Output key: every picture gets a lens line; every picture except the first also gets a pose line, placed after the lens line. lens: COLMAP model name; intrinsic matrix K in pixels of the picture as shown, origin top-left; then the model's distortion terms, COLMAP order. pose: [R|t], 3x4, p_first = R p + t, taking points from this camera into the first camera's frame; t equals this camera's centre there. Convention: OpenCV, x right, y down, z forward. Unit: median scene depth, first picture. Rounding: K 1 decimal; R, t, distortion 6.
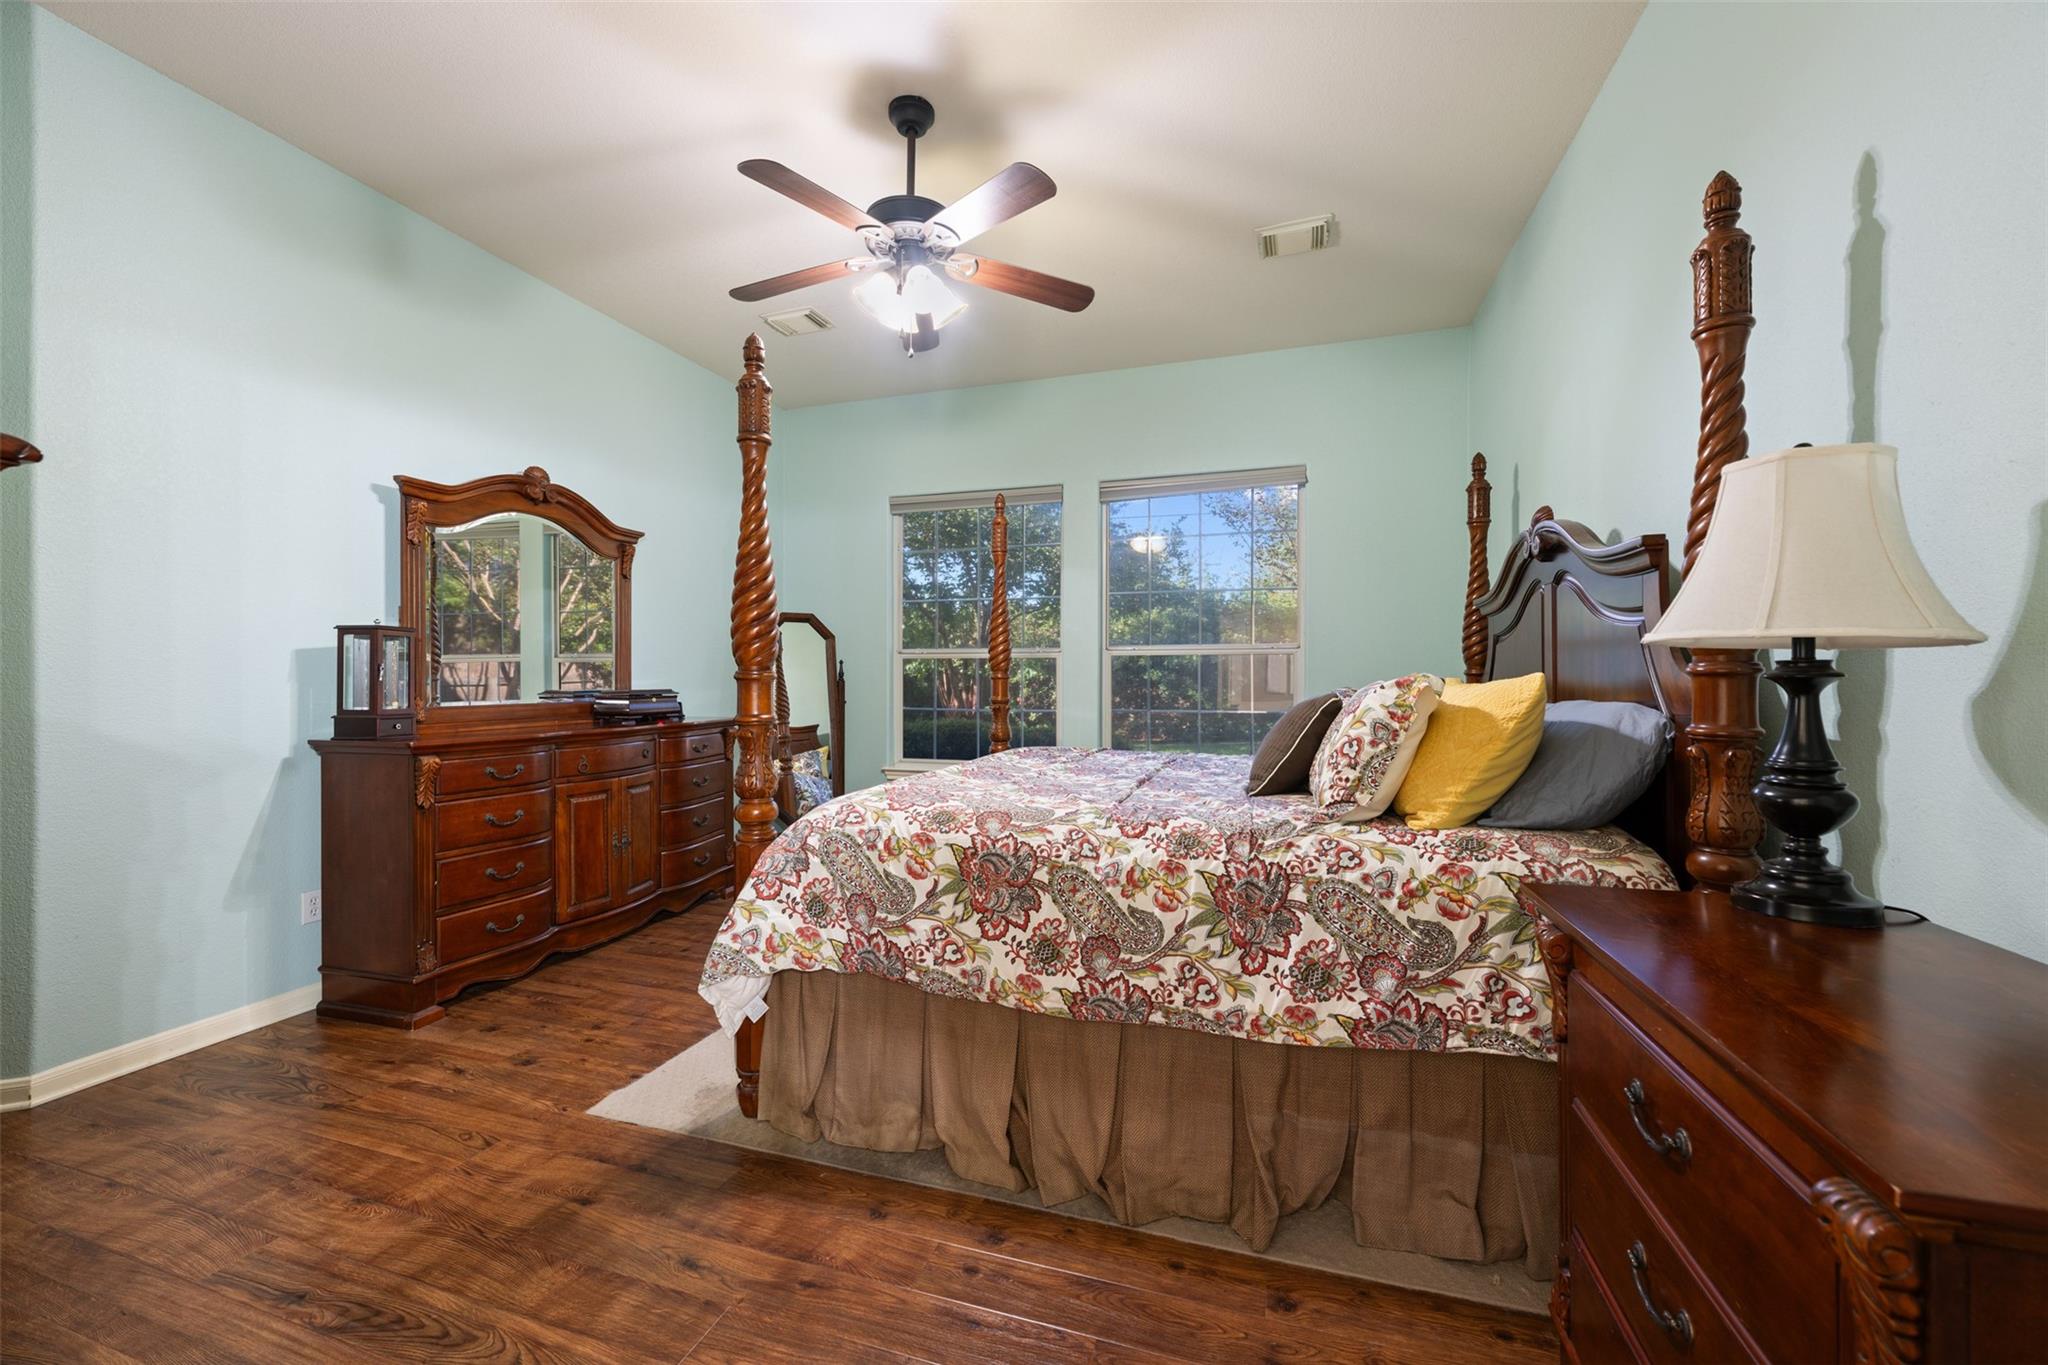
lens RADIAL K [[808.4, 0, 1020.7], [0, 808.4, 684.5], [0, 0, 1]] dist [-0.001355, -0.000387]
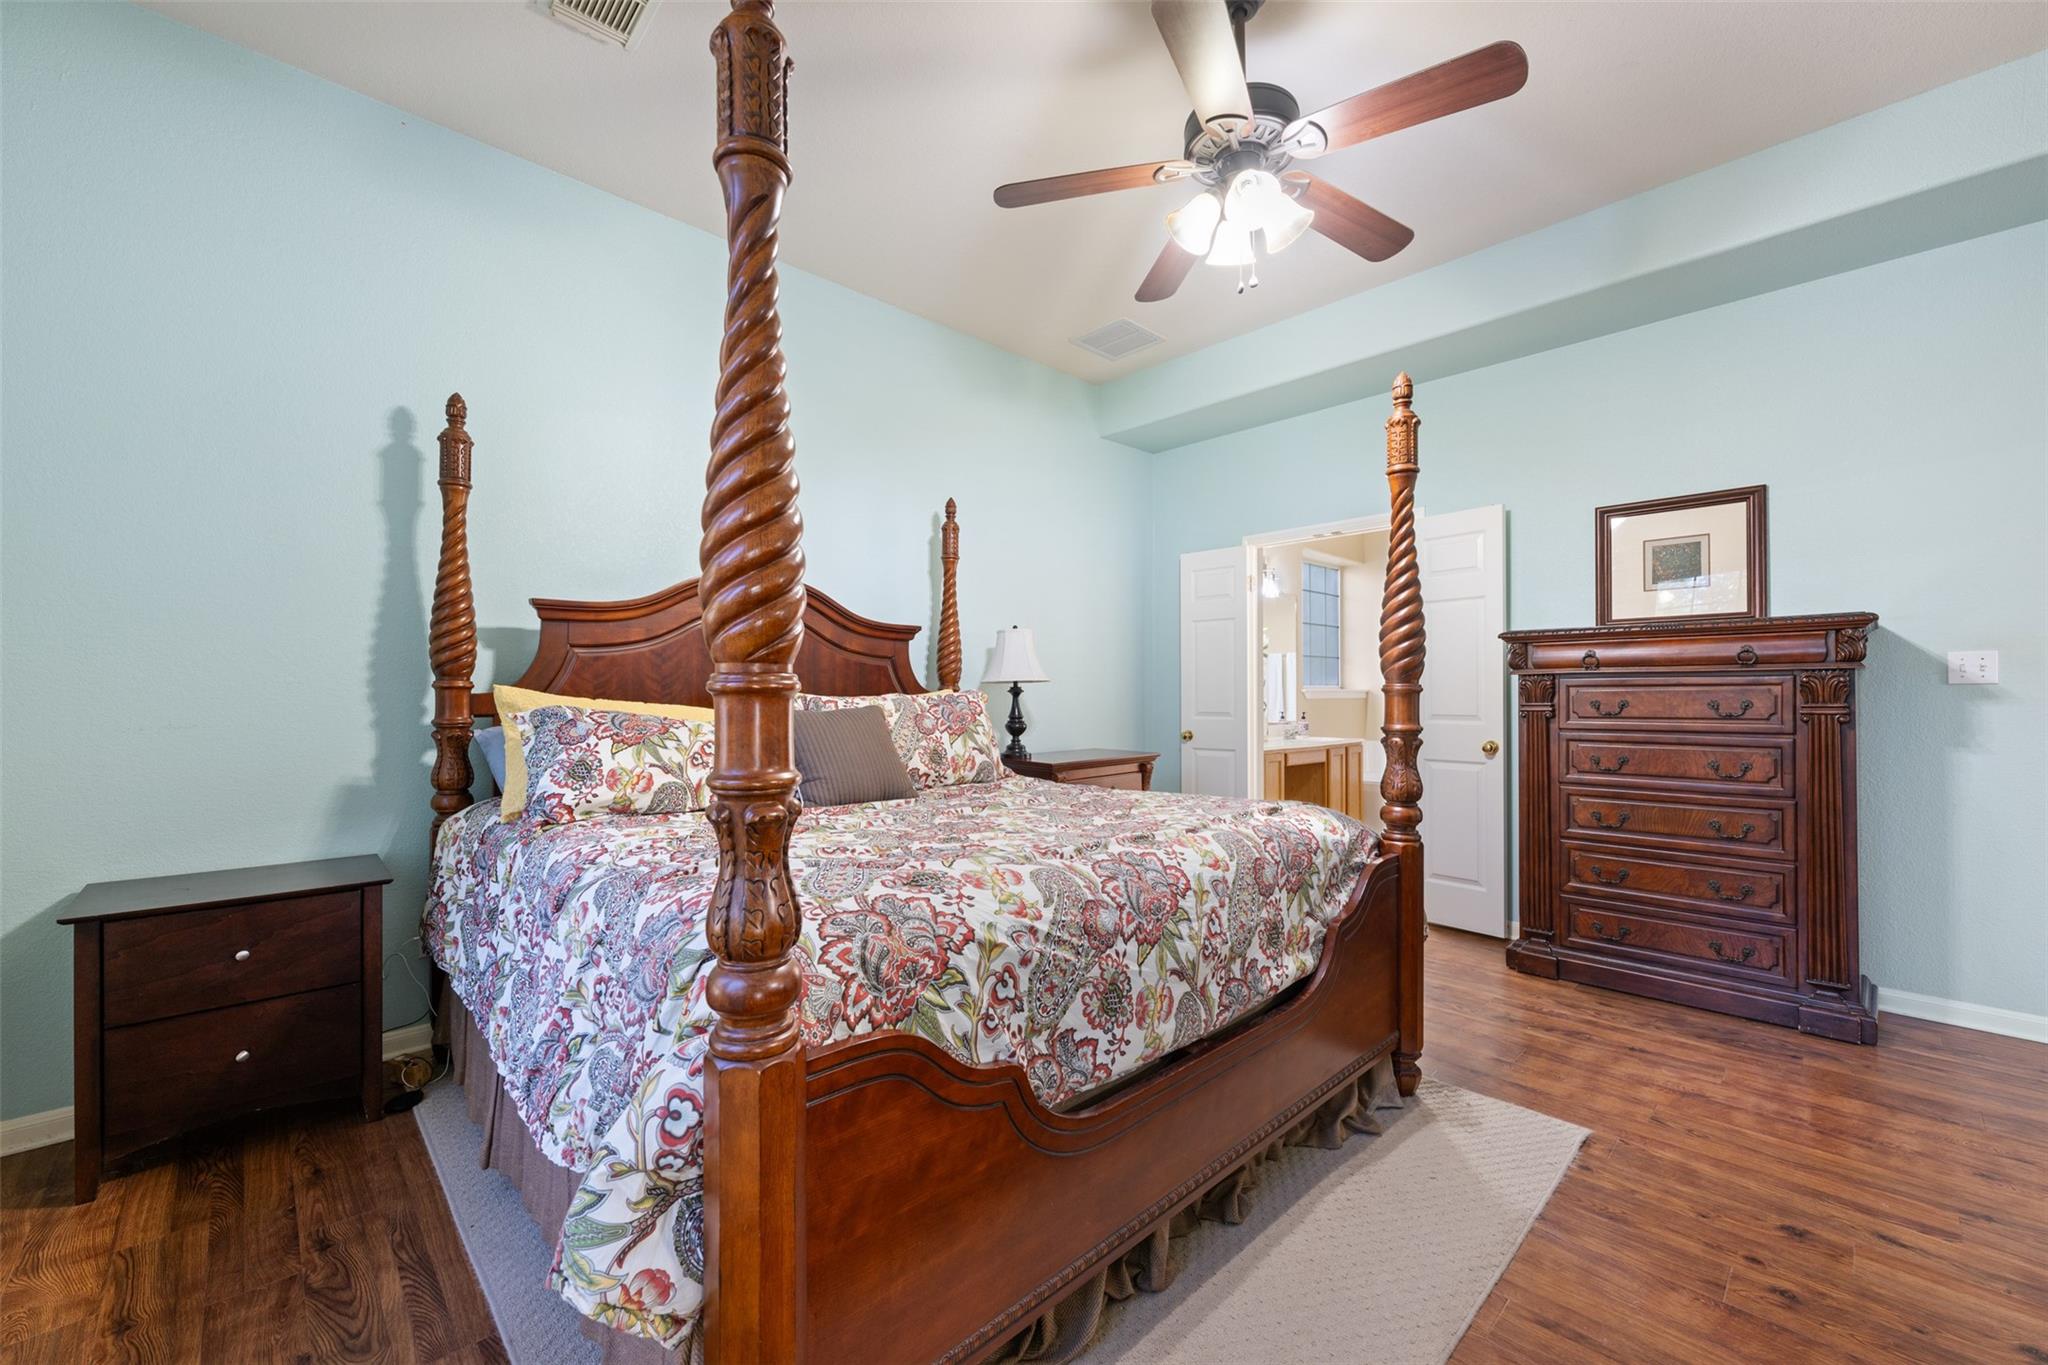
lens RADIAL K [[808.4, 0, 1027.2], [0, 808.4, 689.4], [0, 0, 1]] dist [-0.001355, -0.000387]
pose [[-0.878395, 0.002041, 0.477931, -0.505548], [0.003611, 0.999991, 0.002366, -0.018475], [-0.477922, 0.003805, -0.878394, 2.699852]]
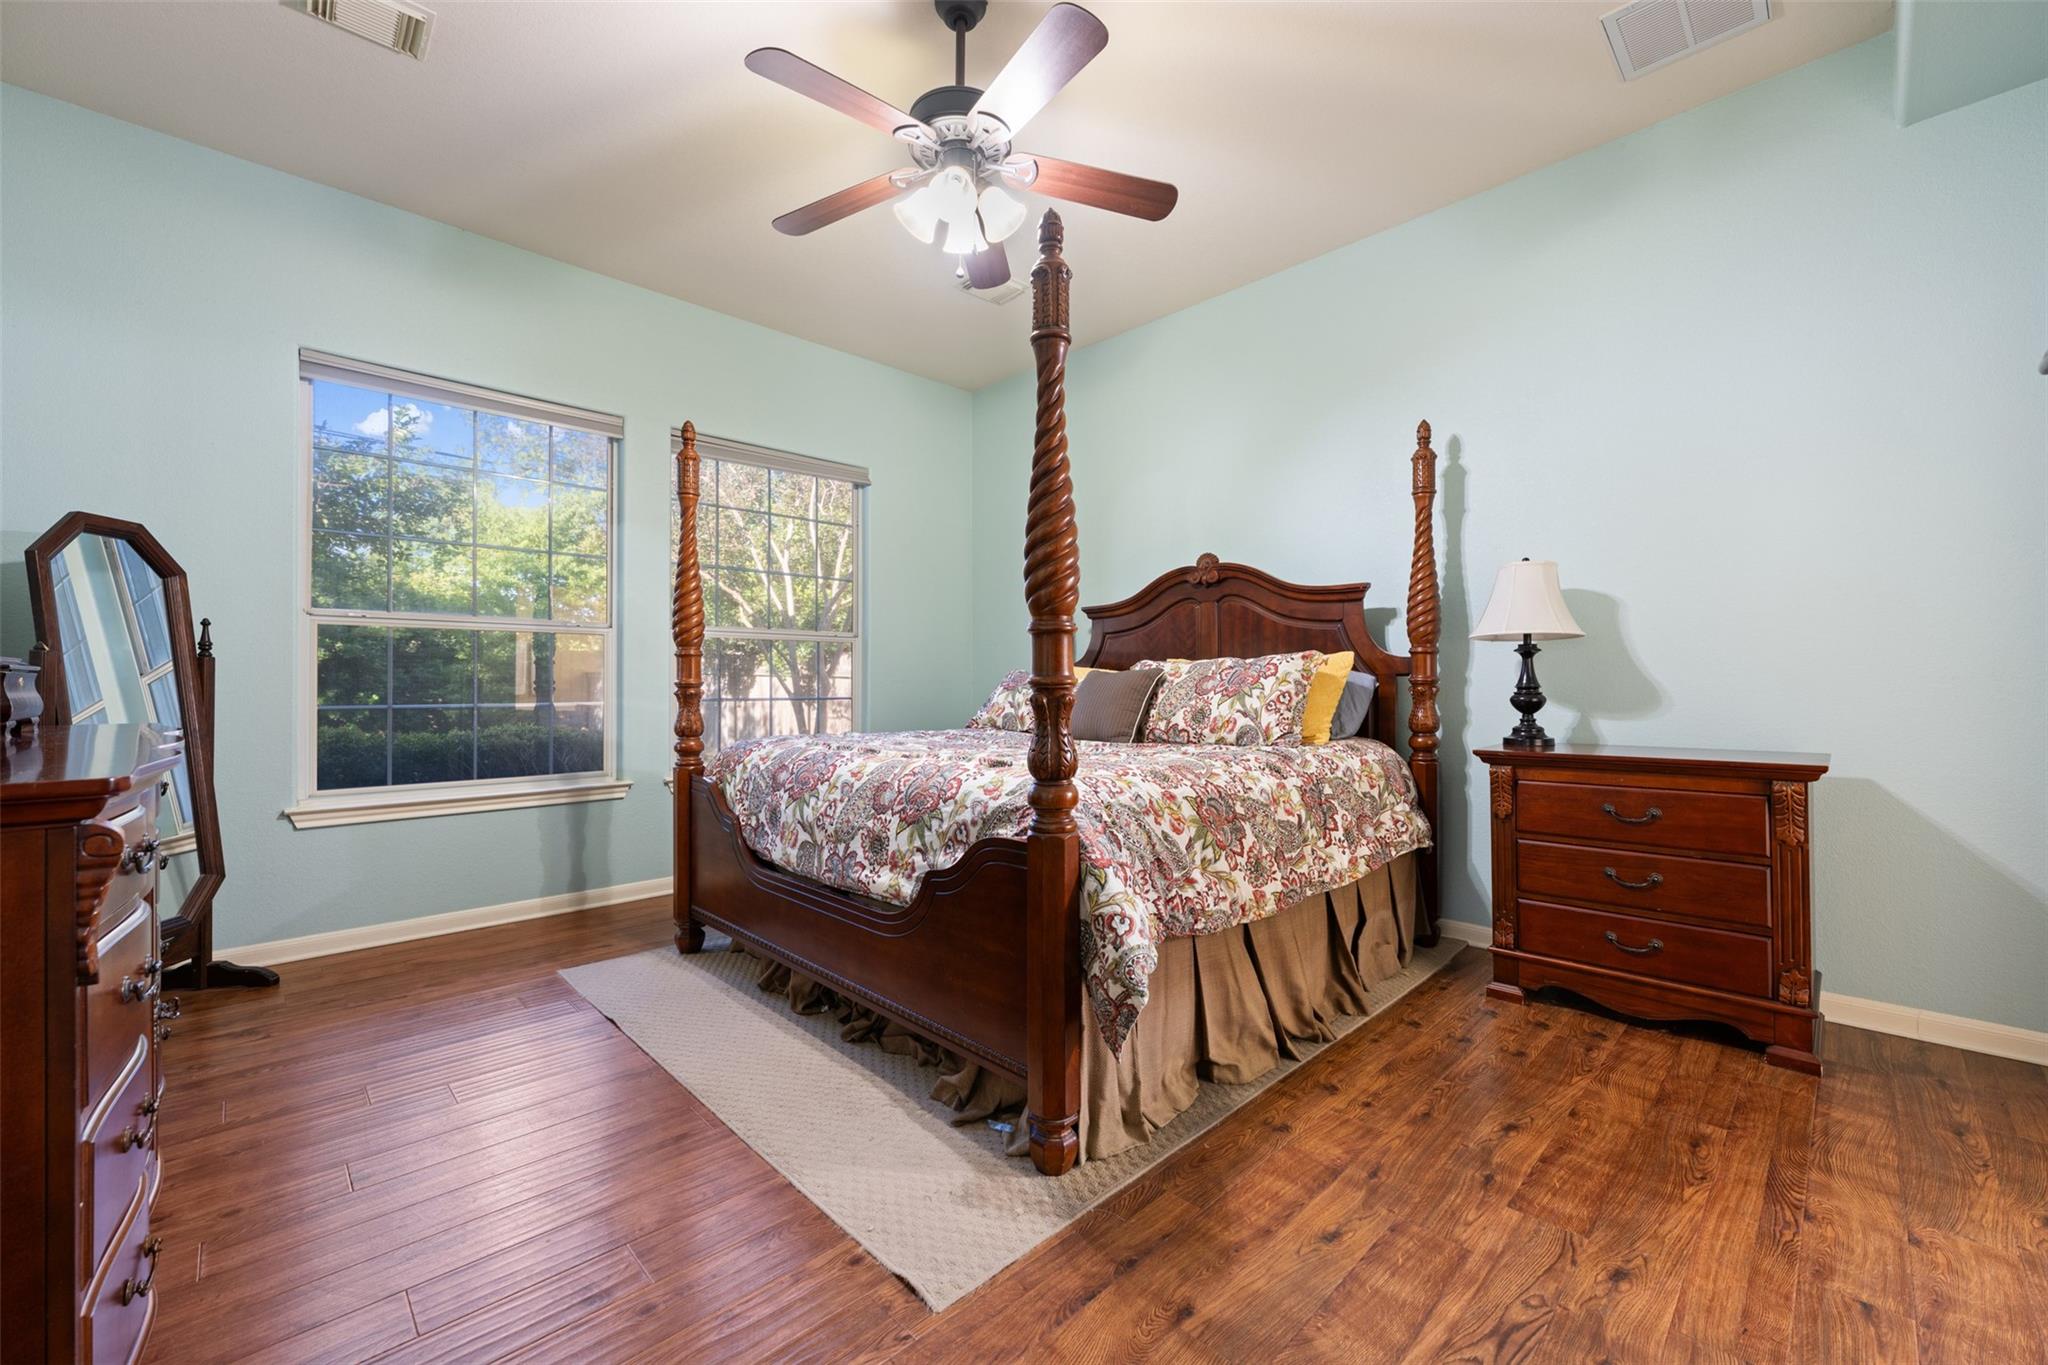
lens RADIAL K [[808.4, 0, 1021.9], [0, 808.4, 680.8], [0, 0, 1]] dist [-0.001355, -0.000387]
pose [[0.472983, 0.001202, 0.881071, -1.308423], [0.007821, 0.999954, -0.005563, 0.055901], [-0.881037, 0.009522, 0.472952, 0.791831]]
